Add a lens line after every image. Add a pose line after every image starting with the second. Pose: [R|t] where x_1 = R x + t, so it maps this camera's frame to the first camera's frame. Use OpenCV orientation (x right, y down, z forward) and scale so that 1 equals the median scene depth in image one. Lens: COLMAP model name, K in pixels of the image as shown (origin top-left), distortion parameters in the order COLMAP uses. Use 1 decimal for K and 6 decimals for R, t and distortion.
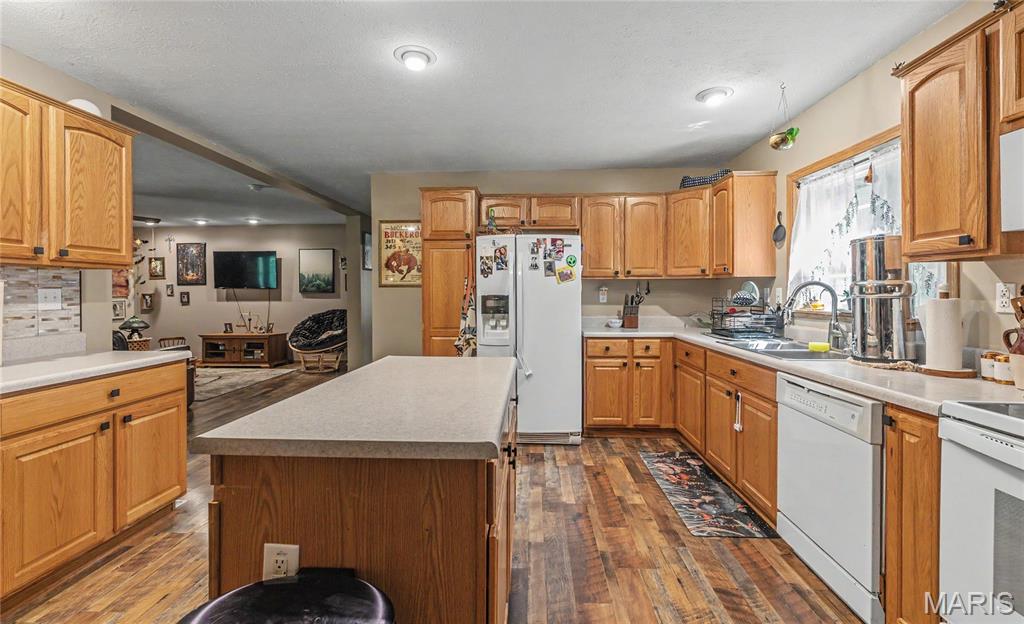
lens RADIAL K [[446.6, 0, 511.4], [0, 446.6, 291.5], [0, 0, 1]] dist [0.001255, 0.000026]
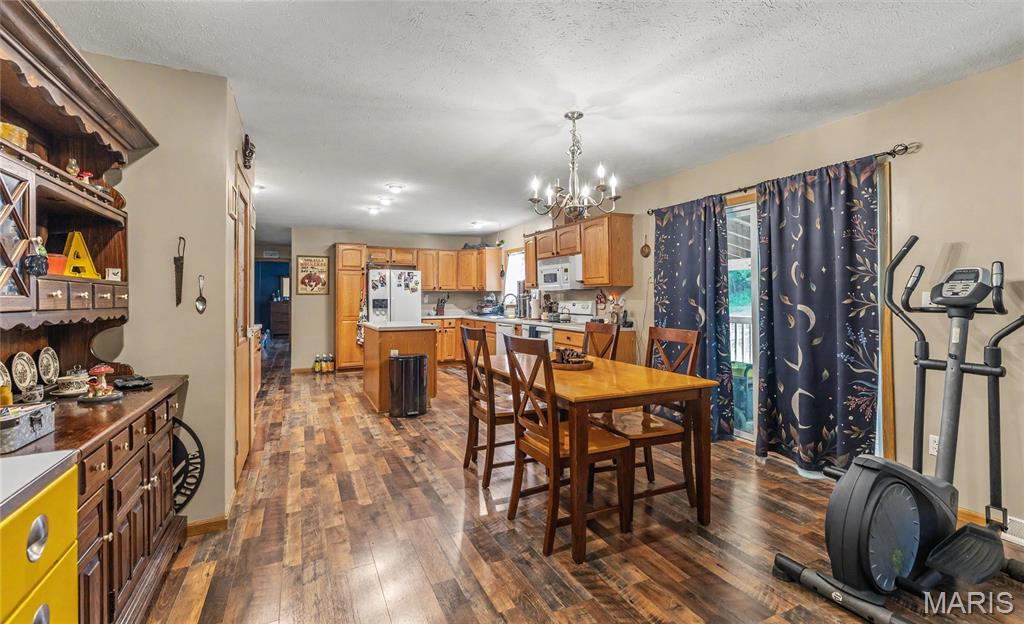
lens RADIAL K [[446.6, 0, 511.4], [0, 446.6, 291.5], [0, 0, 1]] dist [0.001255, 0.000026]
pose [[0.878058, 0.004129, 0.478537, -0.446405], [0.001170, 0.999941, -0.010774, -0.003538], [-0.478554, 0.010021, 0.878001, -0.991446]]
